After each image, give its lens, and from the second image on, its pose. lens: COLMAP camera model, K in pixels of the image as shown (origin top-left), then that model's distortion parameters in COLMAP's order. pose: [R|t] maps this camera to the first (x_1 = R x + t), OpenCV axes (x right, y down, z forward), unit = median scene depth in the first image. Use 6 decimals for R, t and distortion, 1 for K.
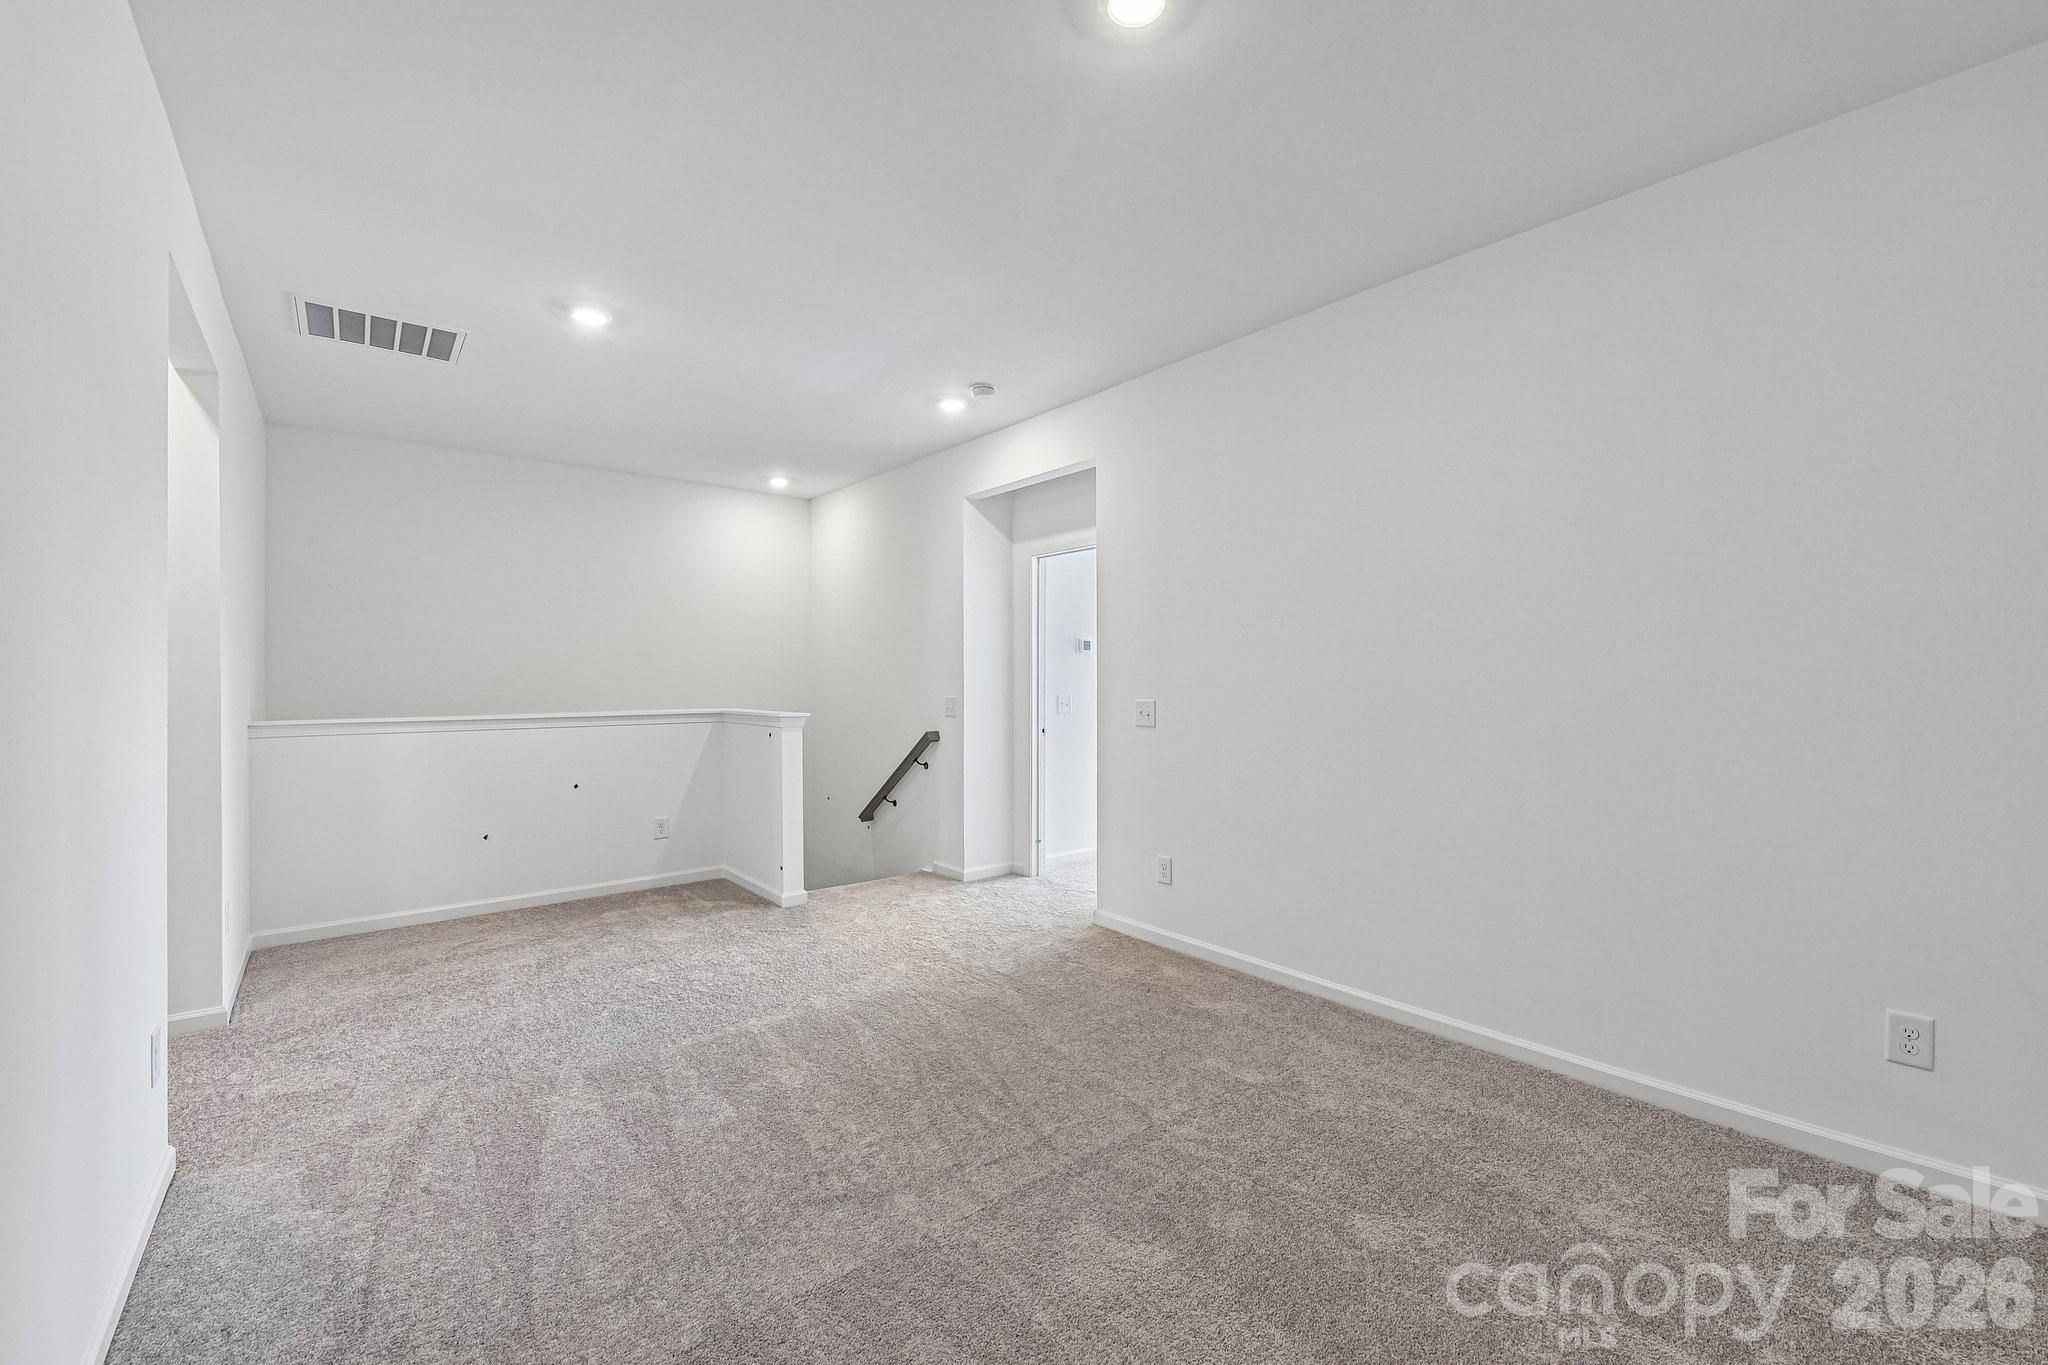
lens RADIAL K [[823.0, 0, 1027.4], [0, 823.0, 679.5], [0, 0, 1]] dist [-0.013078, -0.000391]
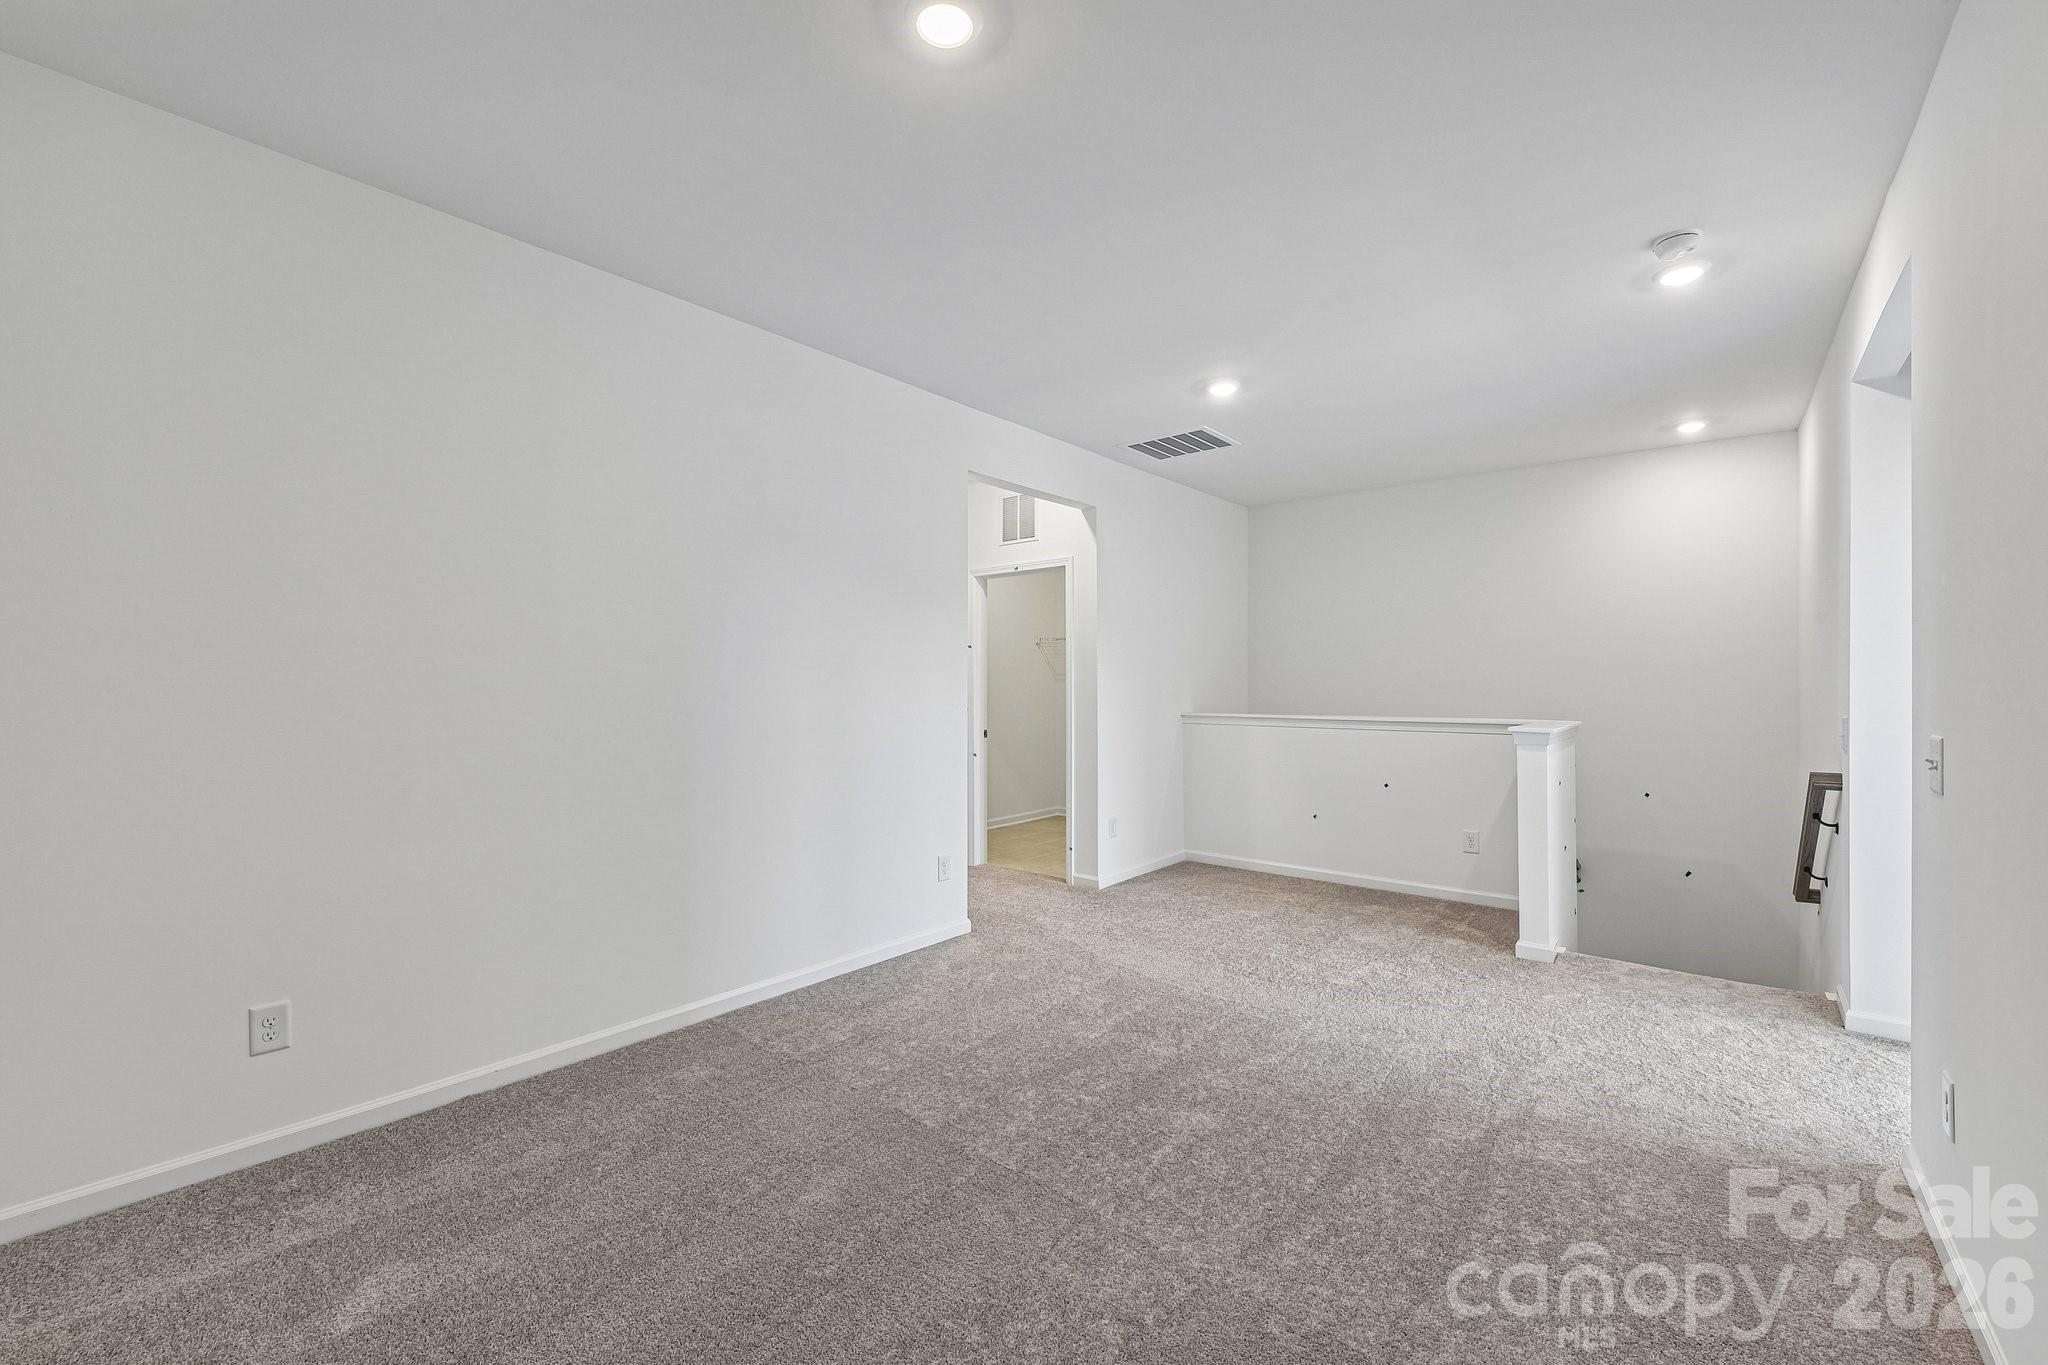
lens RADIAL K [[823.0, 0, 1028.8], [0, 823.0, 682.0], [0, 0, 1]] dist [-0.013078, -0.000391]
pose [[0.189330, -0.000663, -0.981913, 0.497127], [-0.003674, 0.999992, -0.001384, -0.002791], [0.981907, 0.003869, 0.189326, 0.394970]]
